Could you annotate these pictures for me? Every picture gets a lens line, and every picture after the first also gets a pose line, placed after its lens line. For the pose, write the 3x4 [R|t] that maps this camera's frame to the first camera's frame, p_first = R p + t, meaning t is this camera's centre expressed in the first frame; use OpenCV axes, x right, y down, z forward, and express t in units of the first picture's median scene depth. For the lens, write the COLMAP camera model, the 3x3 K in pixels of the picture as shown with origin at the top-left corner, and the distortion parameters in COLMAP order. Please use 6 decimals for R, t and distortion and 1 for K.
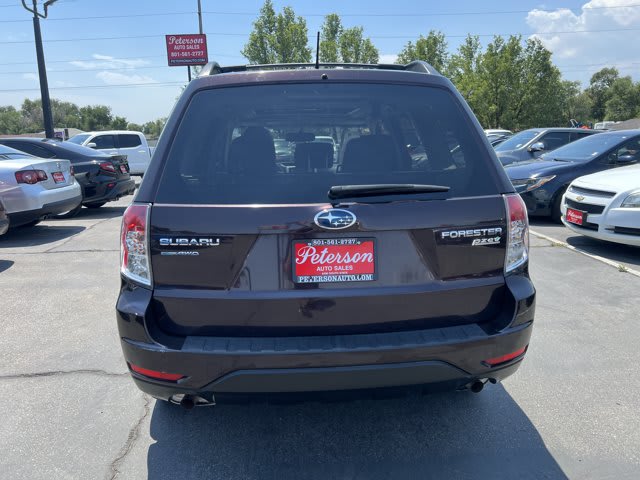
lens RADIAL K [[483.8, 0, 314.3], [0, 483.8, 237.3], [0, 0, 1]] dist [0.007643, -0.001009]
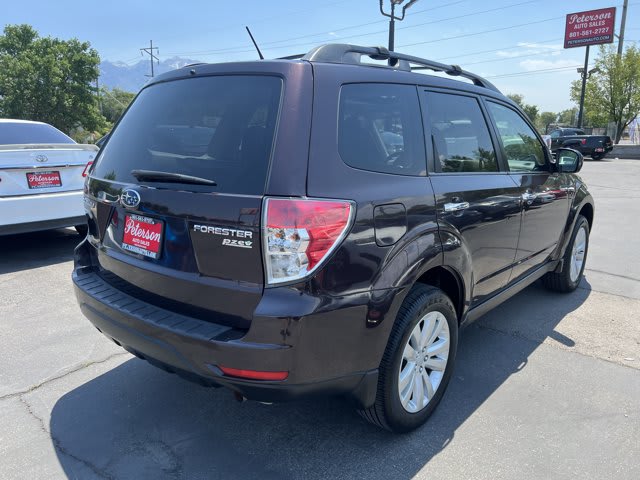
lens RADIAL K [[483.8, 0, 314.3], [0, 483.8, 237.3], [0, 0, 1]] dist [0.007643, -0.001009]
pose [[0.705742, 0.166737, -0.688569, 0.171050], [-0.150975, 0.984982, 0.083774, -0.016064], [0.692196, 0.044834, 0.720316, 0.068287]]
